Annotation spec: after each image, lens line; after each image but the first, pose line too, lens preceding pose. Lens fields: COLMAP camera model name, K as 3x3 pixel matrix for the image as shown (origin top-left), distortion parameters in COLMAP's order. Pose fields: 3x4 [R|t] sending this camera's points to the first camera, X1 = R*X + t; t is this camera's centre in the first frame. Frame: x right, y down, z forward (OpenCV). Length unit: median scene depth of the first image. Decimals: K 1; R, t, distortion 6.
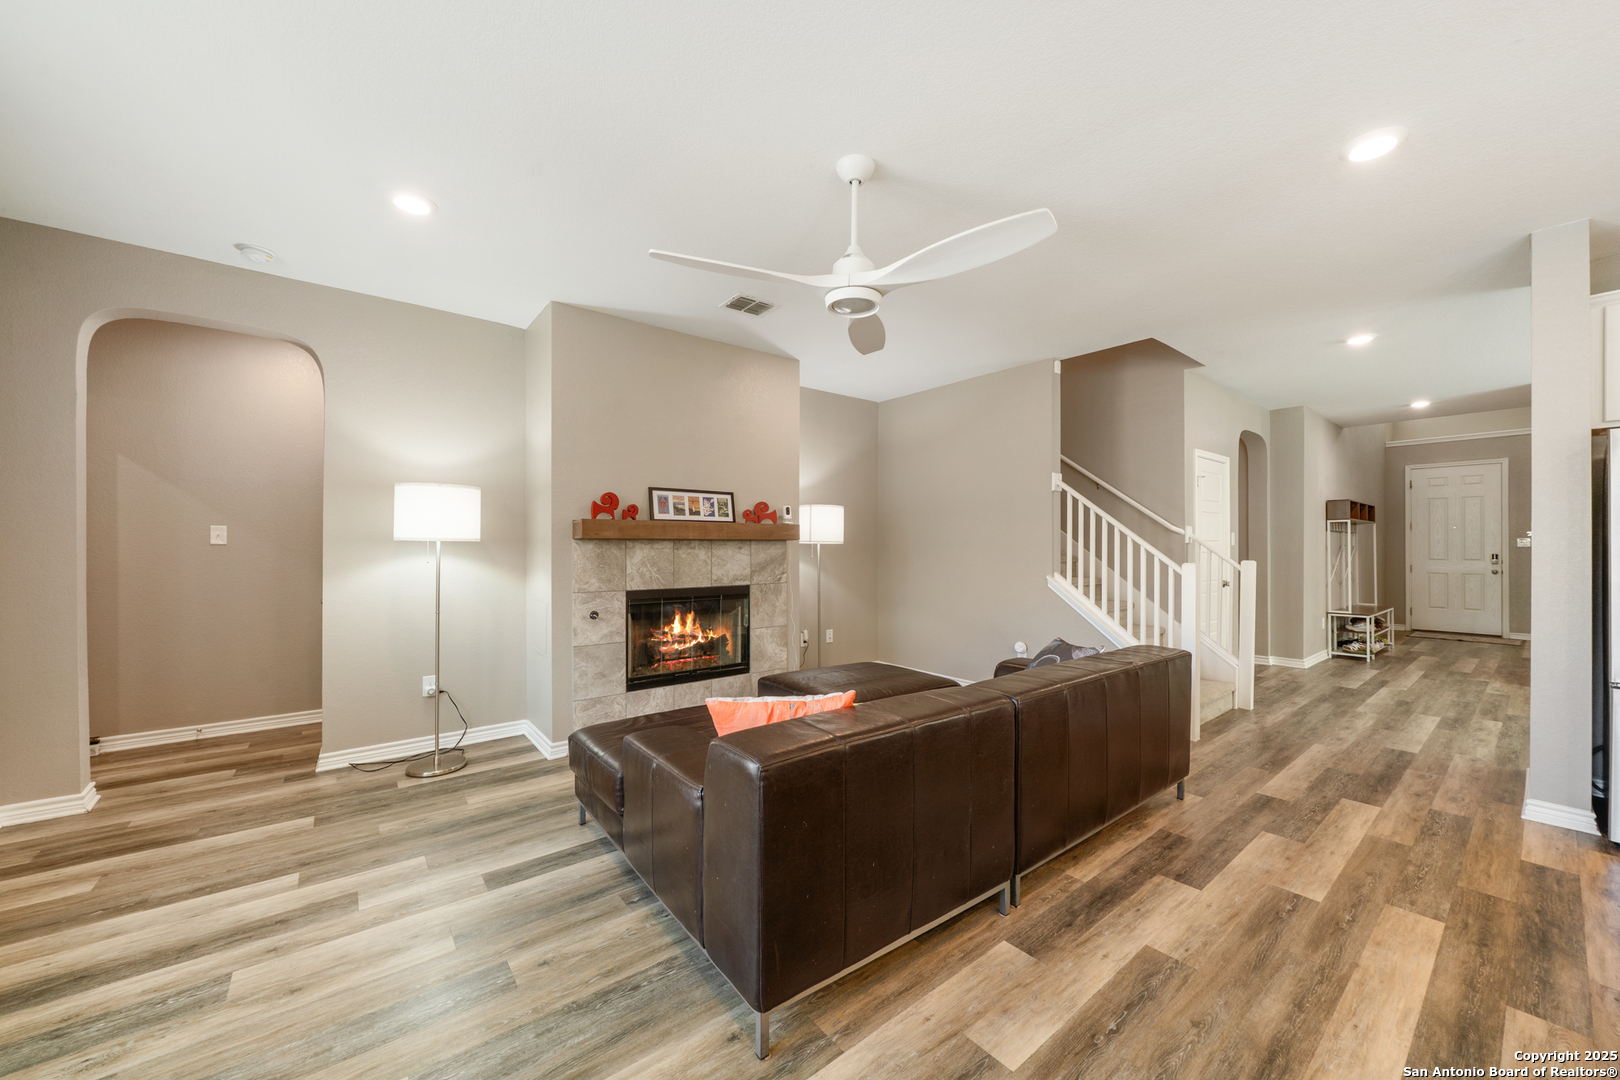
lens RADIAL K [[589.9, 0, 811.4], [0, 589.9, 544.2], [0, 0, 1]] dist [-0.006271, 0.000786]
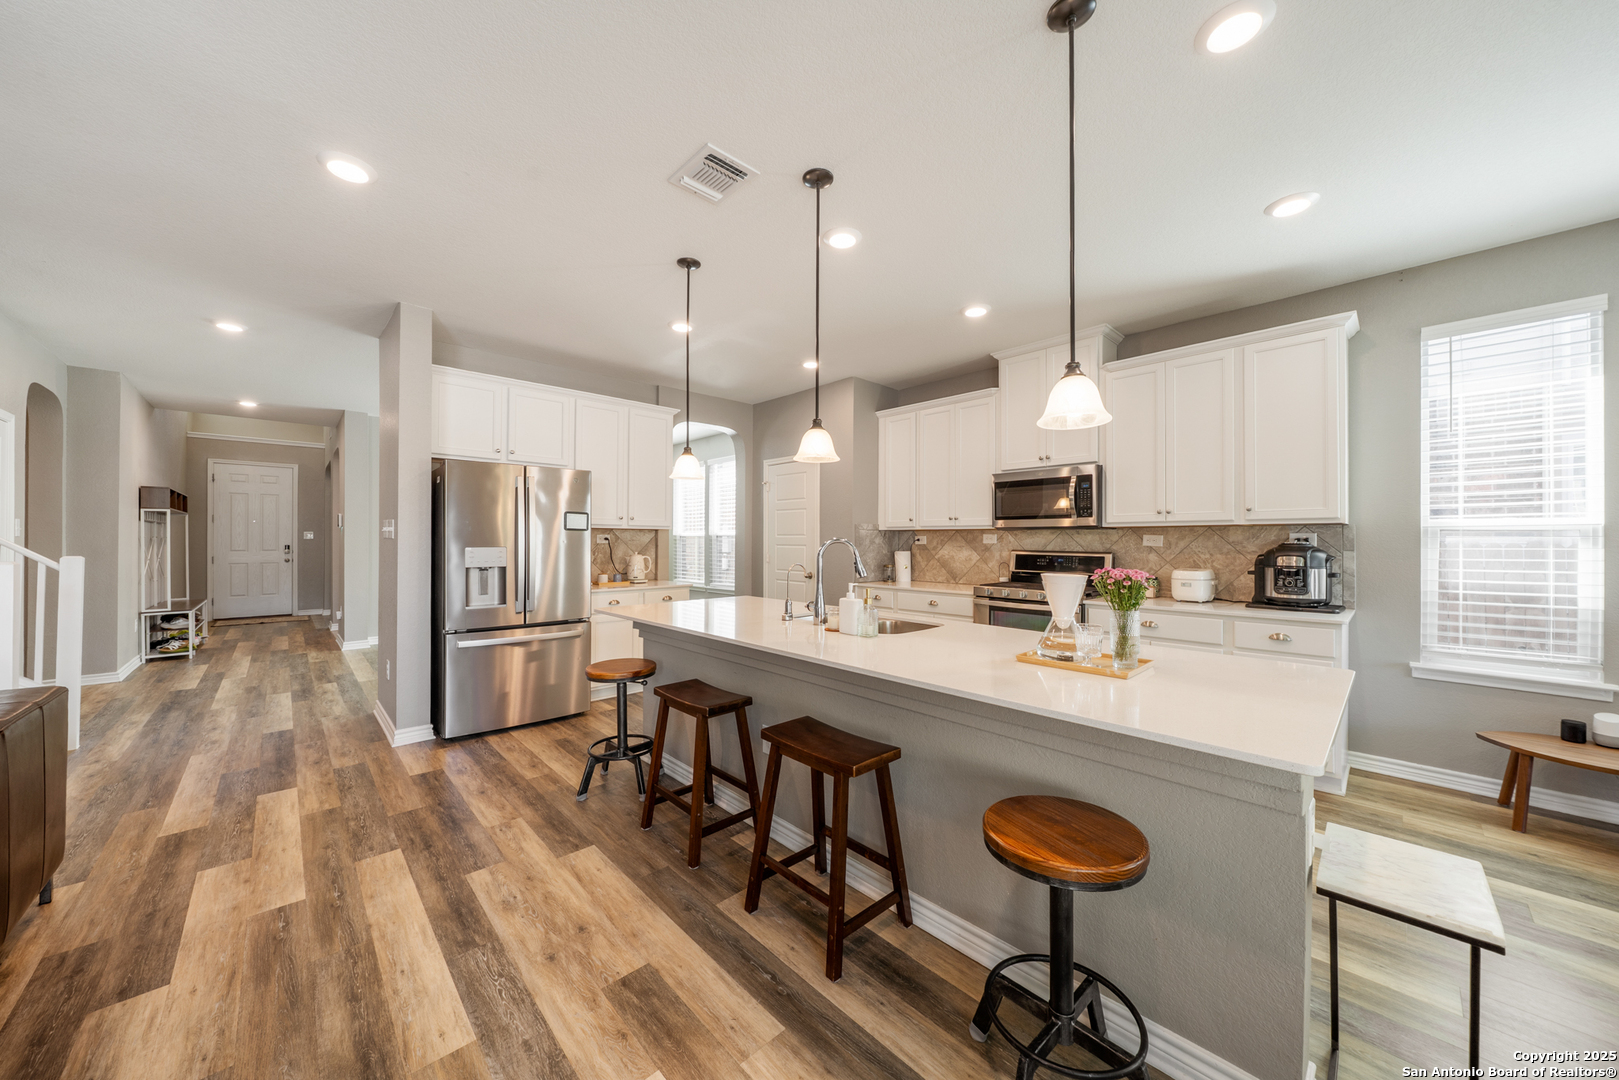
lens RADIAL K [[559.9, 0, 810.0], [0, 559.9, 536.4], [0, 0, 1]] dist [-0.002476, 0.000009]
pose [[-0.071086, 0.006844, 0.997447, -0.099542], [-0.007150, 0.999947, -0.007371, 0.000717], [-0.997445, -0.007656, -0.071033, 0.166079]]
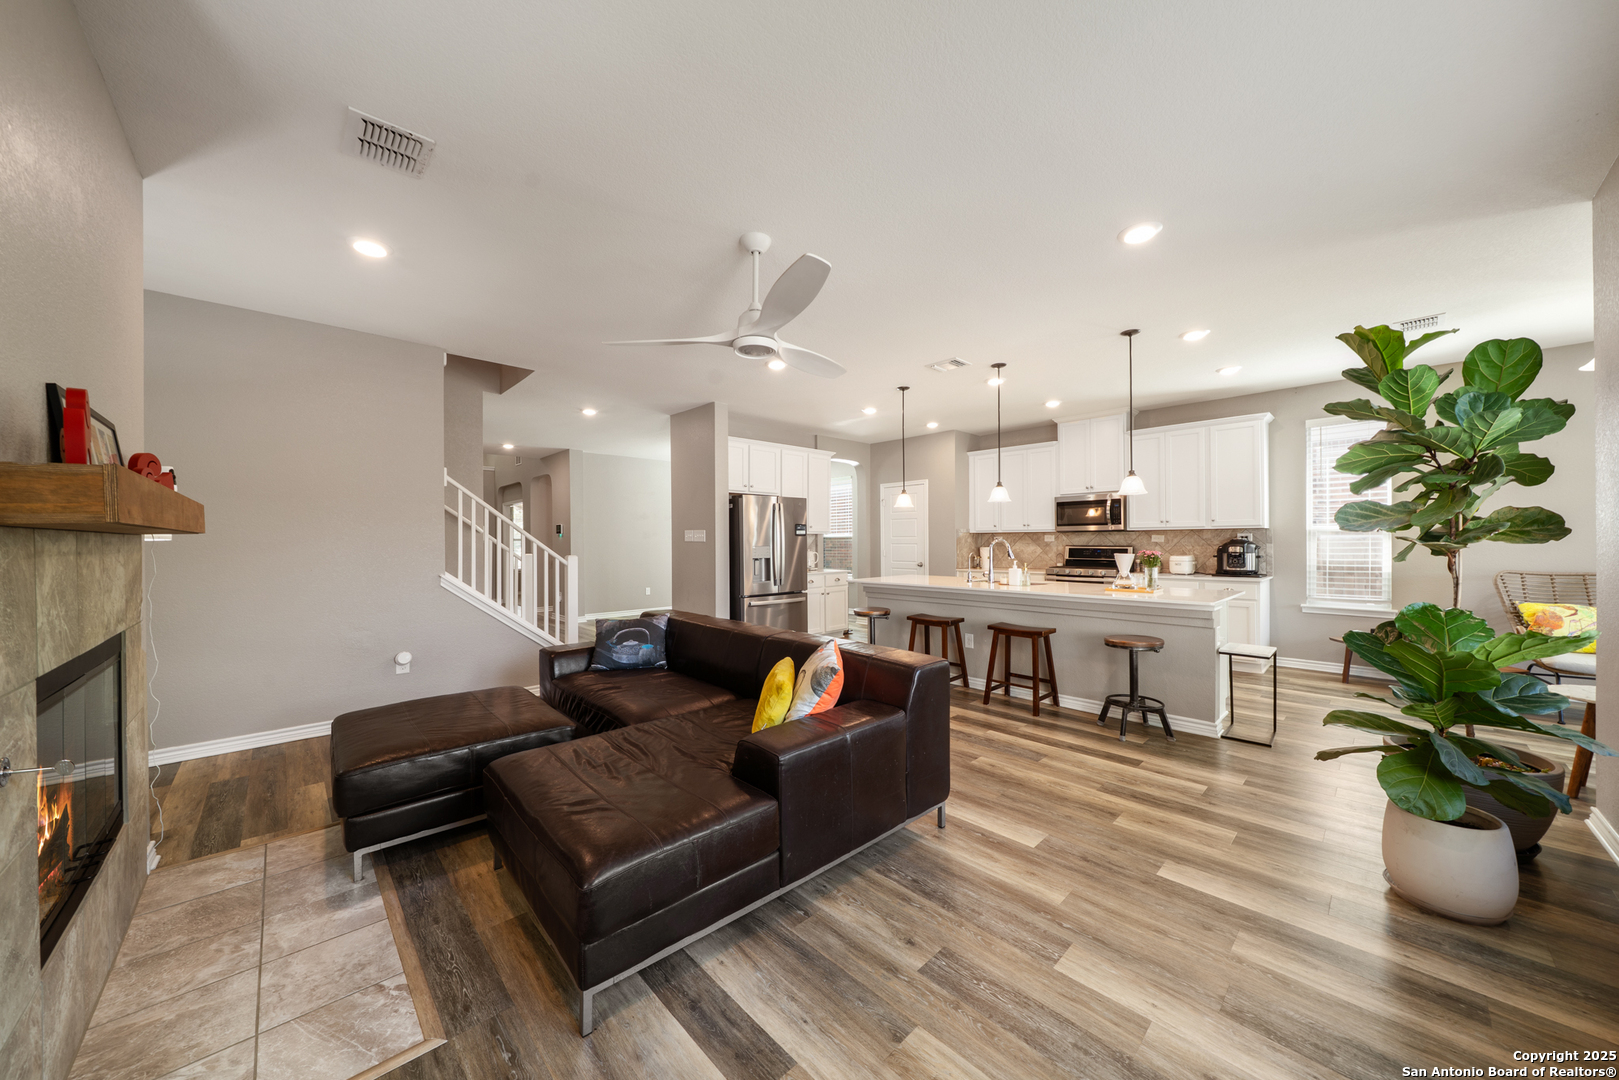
lens RADIAL K [[559.9, 0, 805.8], [0, 559.9, 538.0], [0, 0, 1]] dist [-0.002476, 0.000009]
pose [[-0.071906, 0.004609, 0.997401, -0.819255], [0.002206, 0.999988, -0.004462, -0.000082], [-0.997409, 0.001880, -0.071916, 0.716381]]
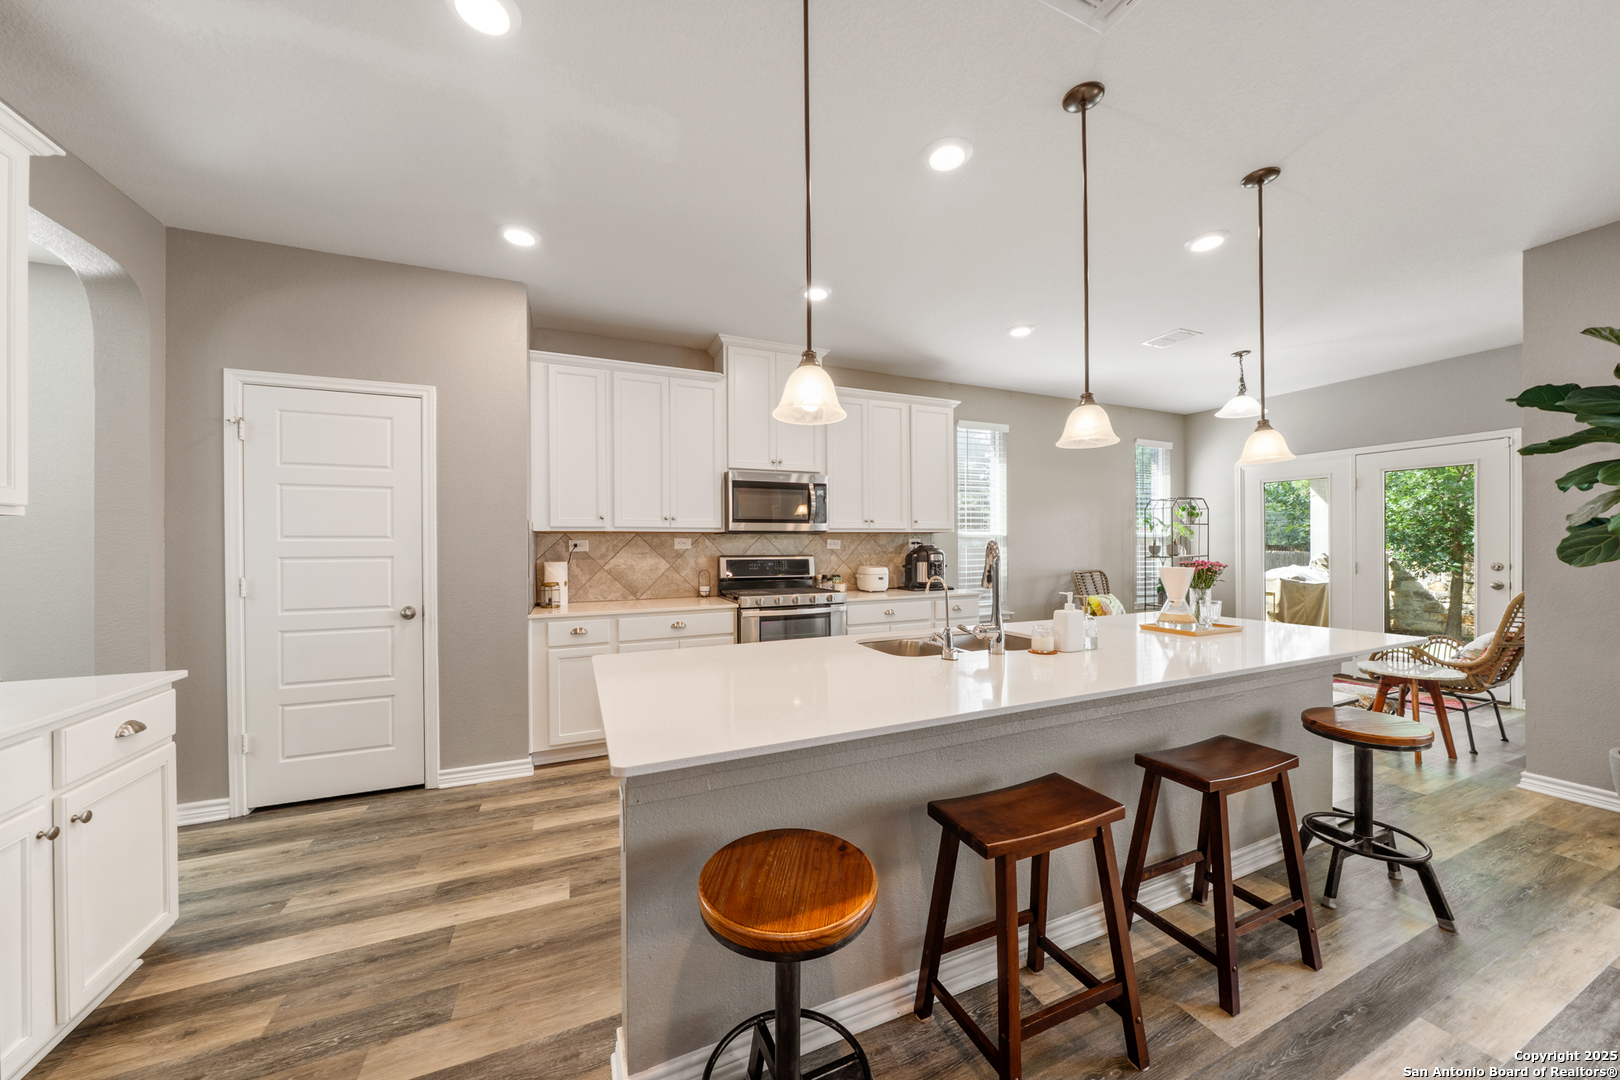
lens RADIAL K [[560.3, 0, 815.4], [0, 560.3, 541.7], [0, 0, 1]] dist [-0.002476, 0.000009]
pose [[-0.960590, 0.006600, 0.277889, 0.683815], [0.004399, 0.999954, -0.008544, 0.001100], [-0.277933, -0.006984, -0.960575, 0.723563]]
